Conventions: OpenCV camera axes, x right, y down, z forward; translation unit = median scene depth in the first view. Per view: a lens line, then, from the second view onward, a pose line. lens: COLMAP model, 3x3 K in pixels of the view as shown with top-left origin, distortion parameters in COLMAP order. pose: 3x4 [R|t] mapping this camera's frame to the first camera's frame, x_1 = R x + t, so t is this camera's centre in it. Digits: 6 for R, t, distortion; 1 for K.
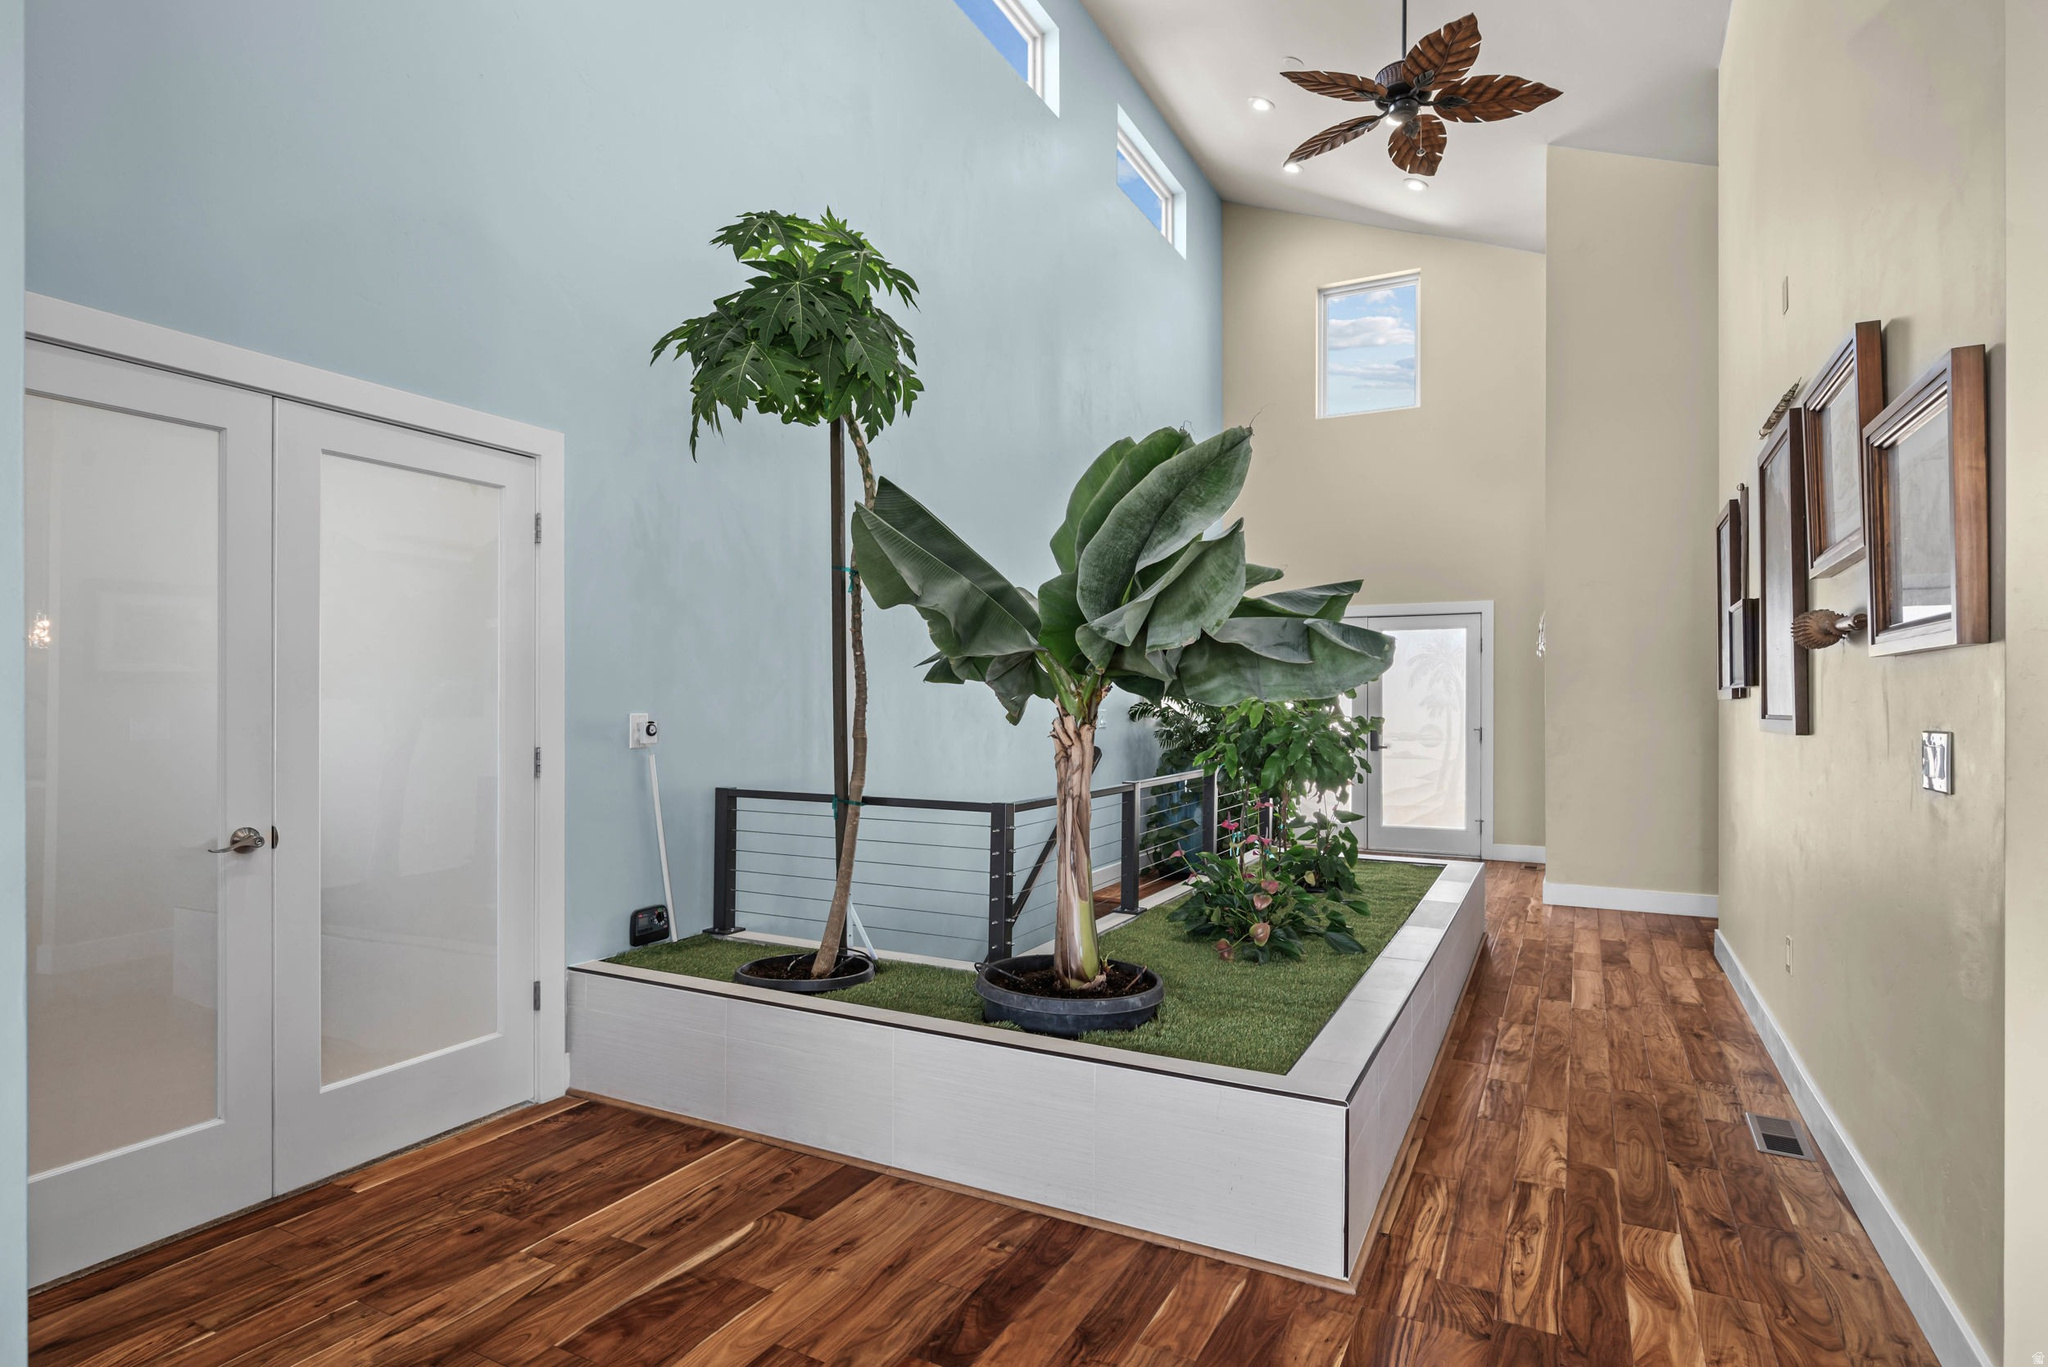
lens RADIAL K [[1053.0, 0, 1022.1], [0, 1053.0, 691.7], [0, 0, 1]] dist [0.000817, -0.000040]
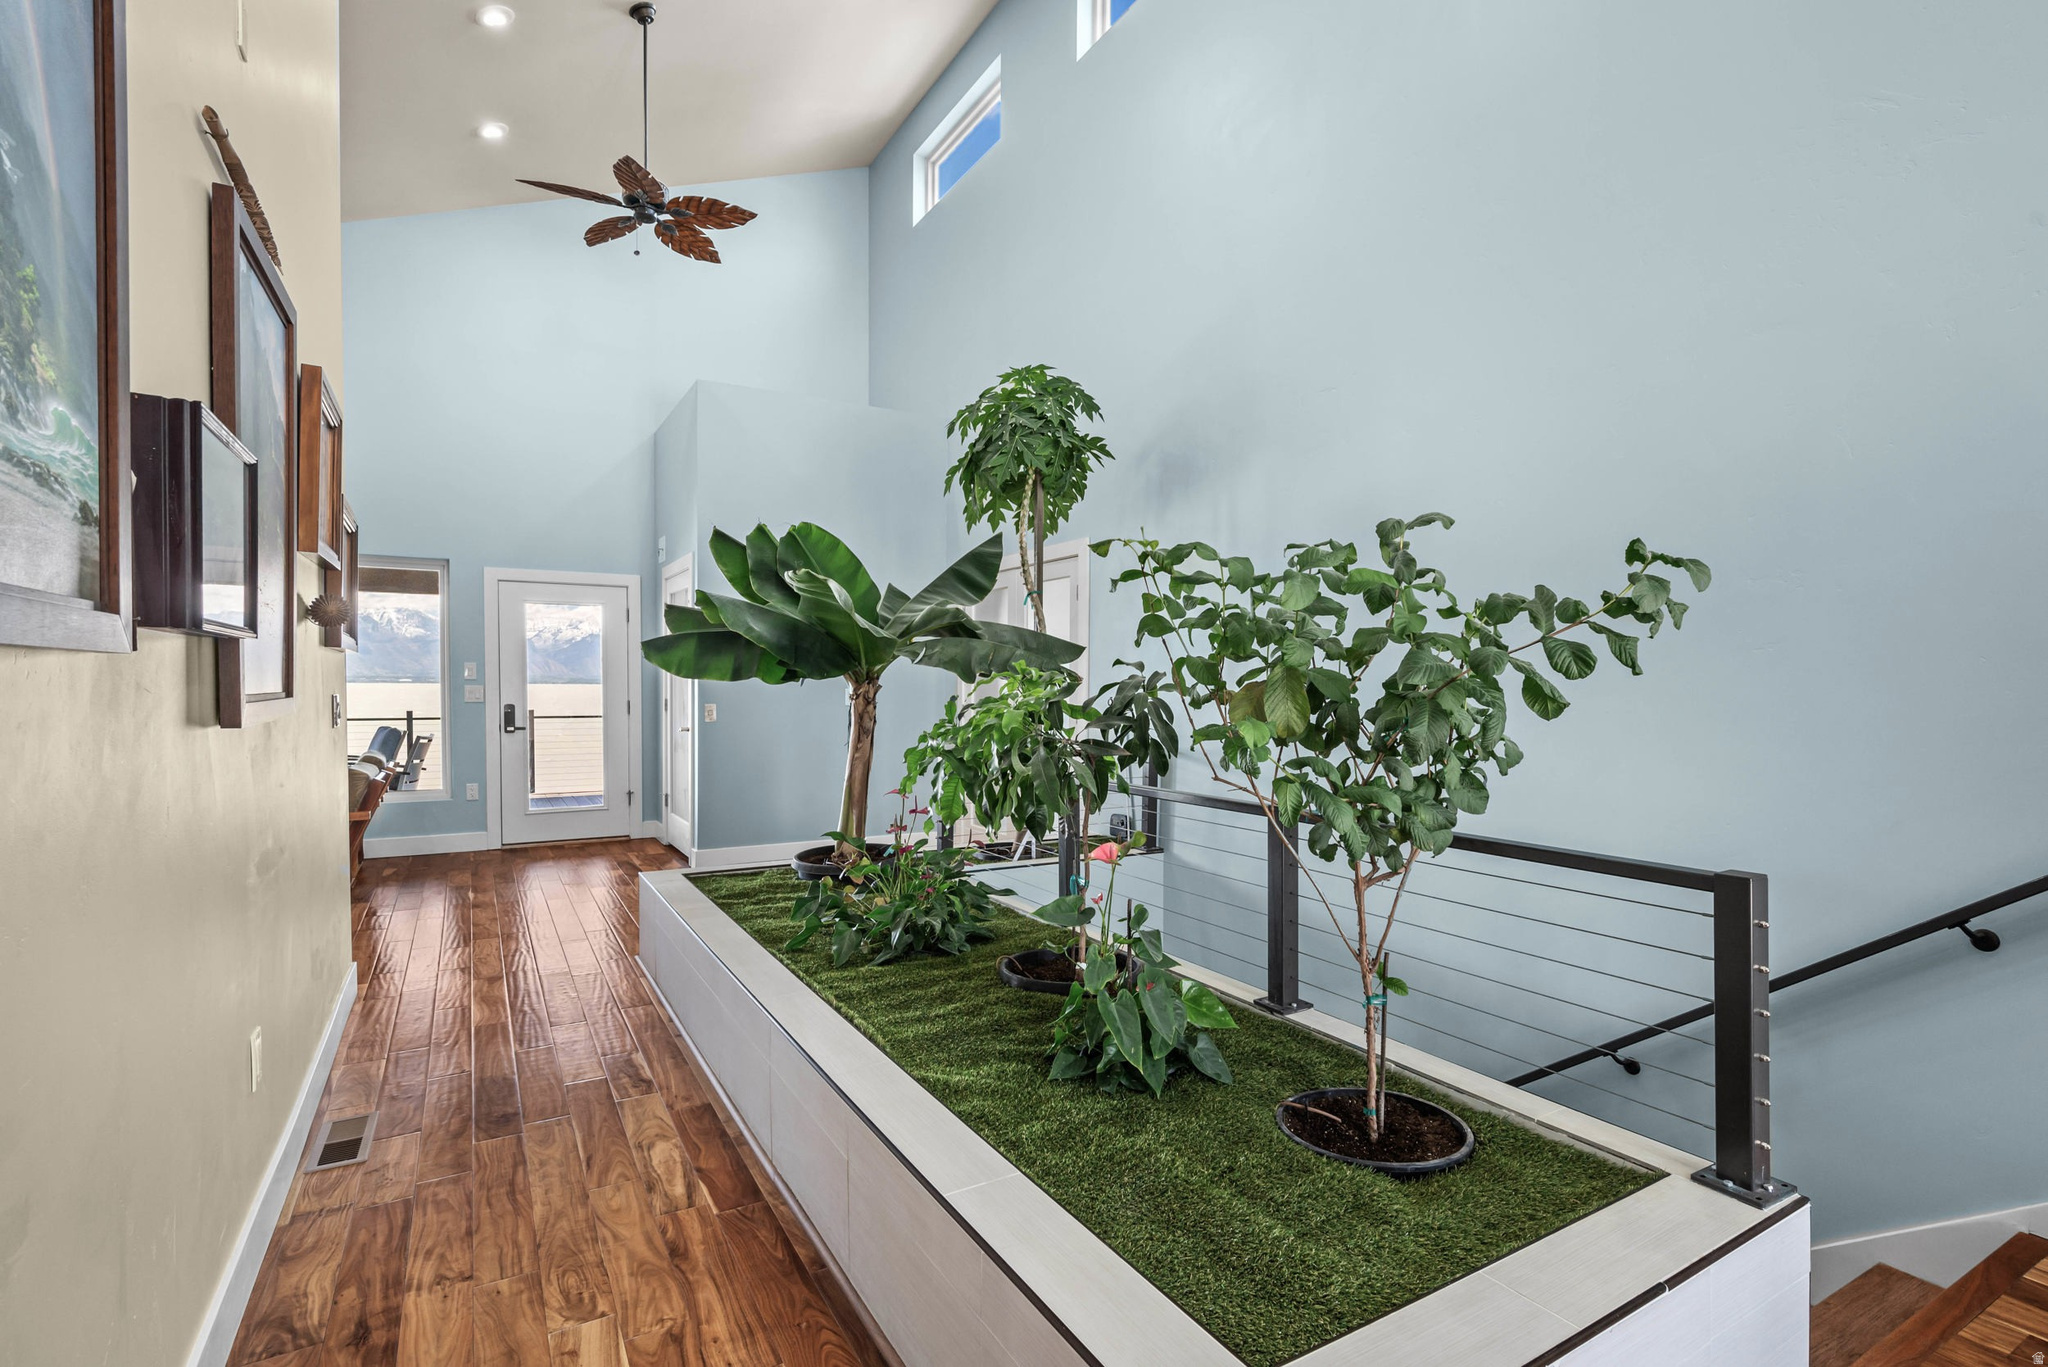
lens RADIAL K [[943.1, 0, 1020.4], [0, 943.1, 683.0], [0, 0, 1]] dist [-0.000605, 0.000016]
pose [[-0.527786, 0.005555, -0.849359, 0.910803], [0.014493, 0.999892, -0.002467, 0.023206], [0.849254, -0.013612, -0.527809, 1.604984]]
